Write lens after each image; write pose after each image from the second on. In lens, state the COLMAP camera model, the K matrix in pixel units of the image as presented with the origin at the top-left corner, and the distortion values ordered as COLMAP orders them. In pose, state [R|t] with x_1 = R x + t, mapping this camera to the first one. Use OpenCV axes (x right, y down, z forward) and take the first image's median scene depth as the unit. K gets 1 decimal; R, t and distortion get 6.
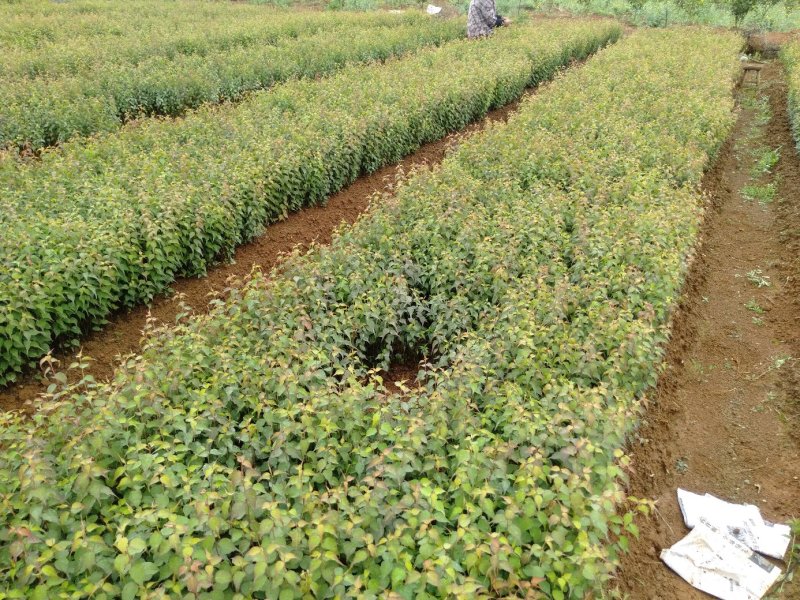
lens RADIAL K [[612.2, 0, 400.9], [0, 612.2, 300.1], [0, 0, 1]] dist [-0.000150, 0.000088]
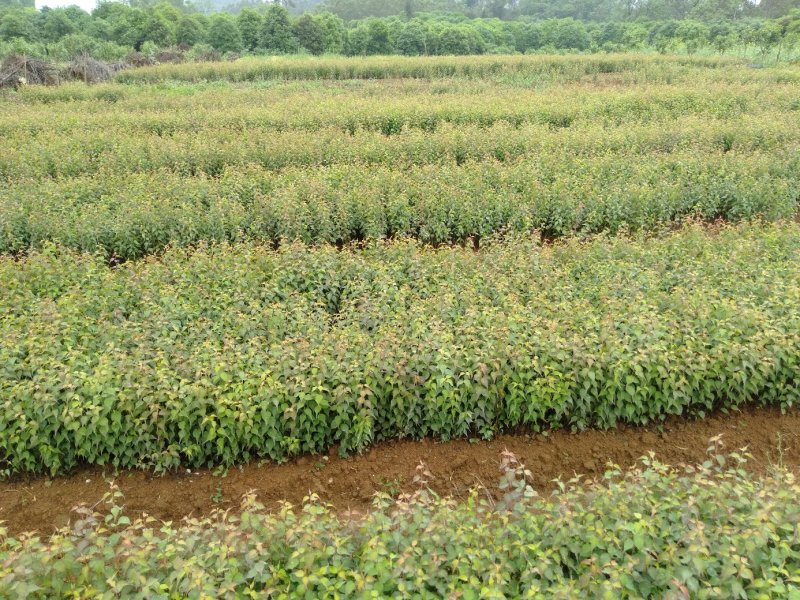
lens RADIAL K [[612.2, 0, 399.8], [0, 612.2, 300.4], [0, 0, 1]] dist [-0.000150, 0.000088]
pose [[0.566855, 0.315742, -0.760909, -0.083334], [-0.385459, 0.917950, 0.093752, -0.009876], [0.728078, 0.240156, 0.642050, -0.110819]]
